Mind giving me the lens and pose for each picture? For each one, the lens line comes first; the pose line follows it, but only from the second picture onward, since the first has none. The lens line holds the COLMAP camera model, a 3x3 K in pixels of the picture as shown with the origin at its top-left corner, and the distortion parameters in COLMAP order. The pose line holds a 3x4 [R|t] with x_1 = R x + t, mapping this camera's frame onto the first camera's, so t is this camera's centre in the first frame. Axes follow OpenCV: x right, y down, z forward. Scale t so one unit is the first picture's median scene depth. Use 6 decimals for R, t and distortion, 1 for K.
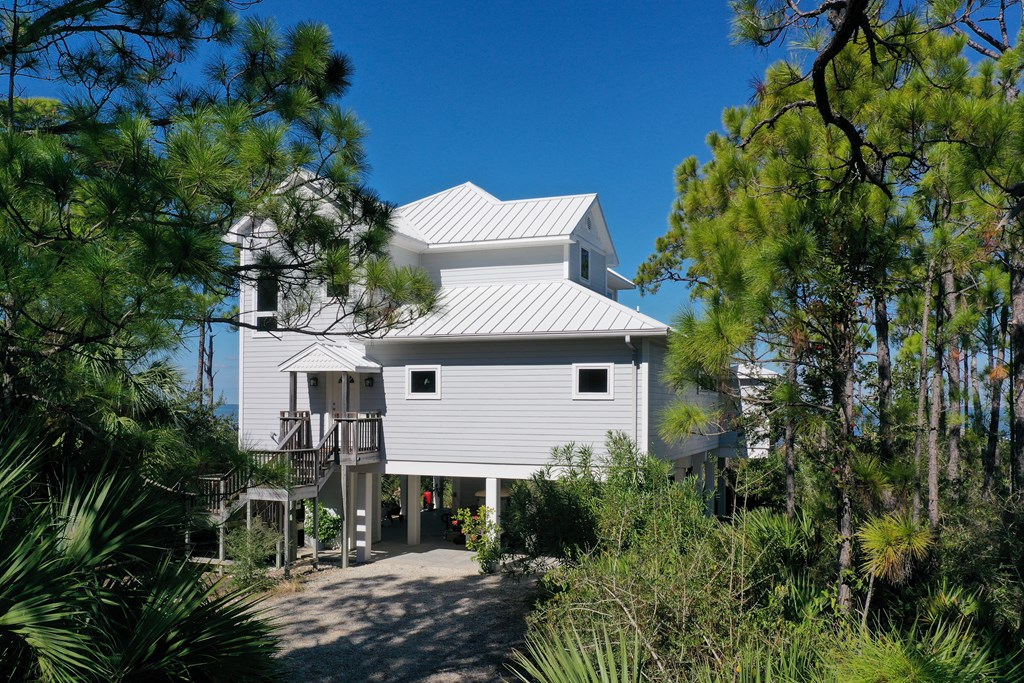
lens RADIAL K [[859.2, 0, 530.5], [0, 859.2, 407.1], [0, 0, 1]] dist [-0.025344, -0.007530]
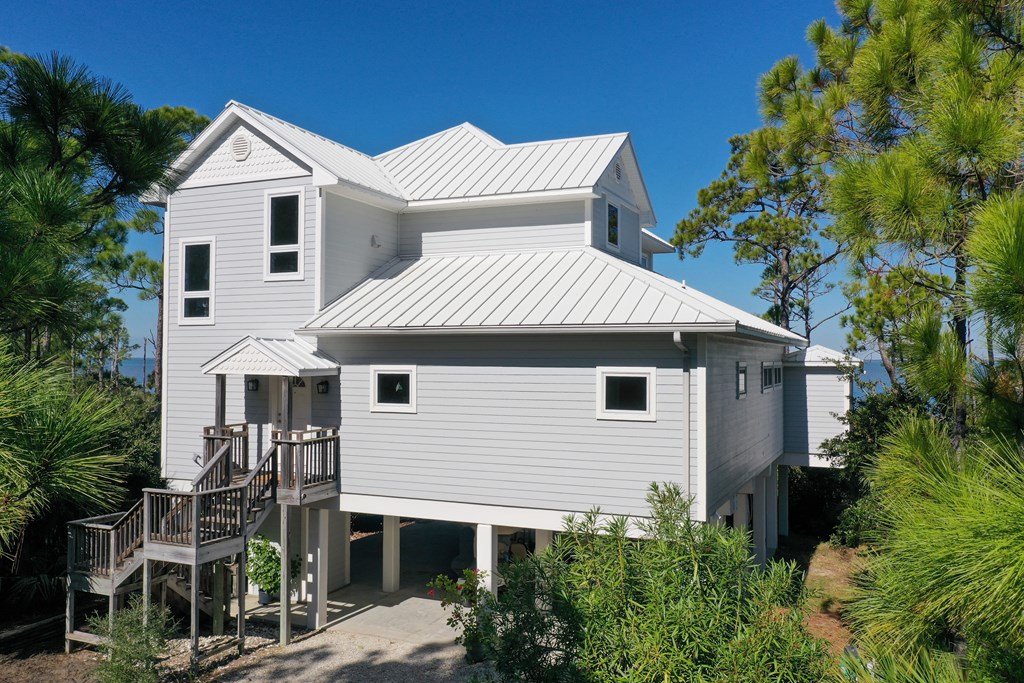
lens RADIAL K [[856.8, 0, 510.8], [0, 856.8, 344.6], [0, 0, 1]] dist [-0.011357, 0.004381]
pose [[0.998655, -0.002871, -0.051767, 0.013644], [0.001982, 0.999850, -0.017219, -0.053824], [0.051809, 0.017093, 0.998511, 0.270517]]
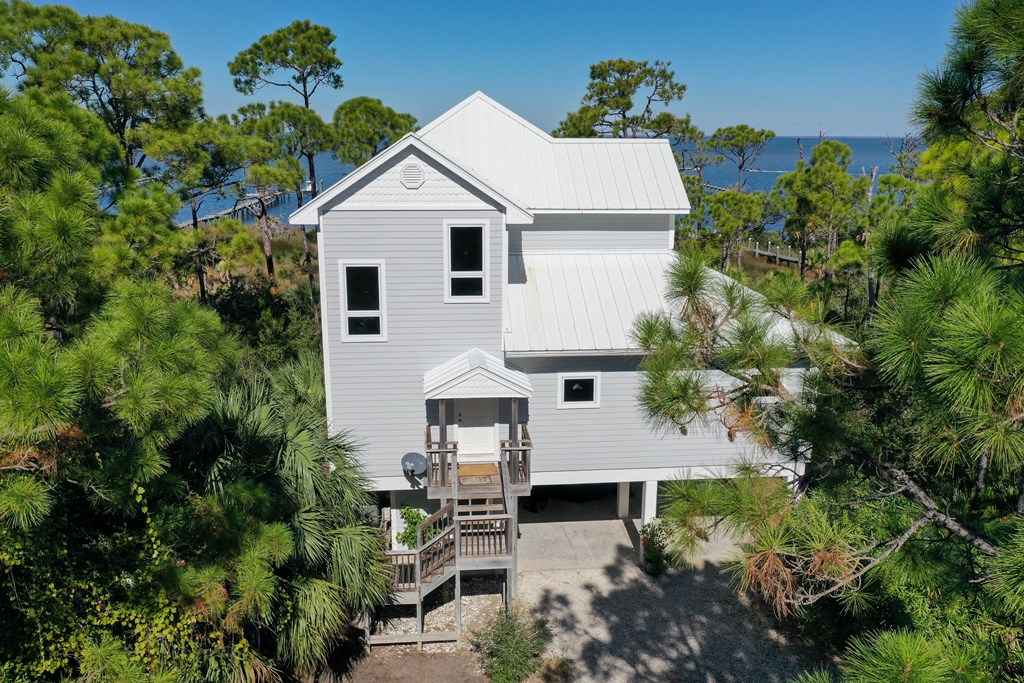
lens RADIAL K [[856.8, 0, 520.5], [0, 856.8, 351.4], [0, 0, 1]] dist [-0.011357, 0.004381]
pose [[0.888486, -0.118117, 0.443442, -0.576515], [-0.001088, 0.965763, 0.259424, -0.304137], [-0.458902, -0.230977, 0.857939, 0.251911]]
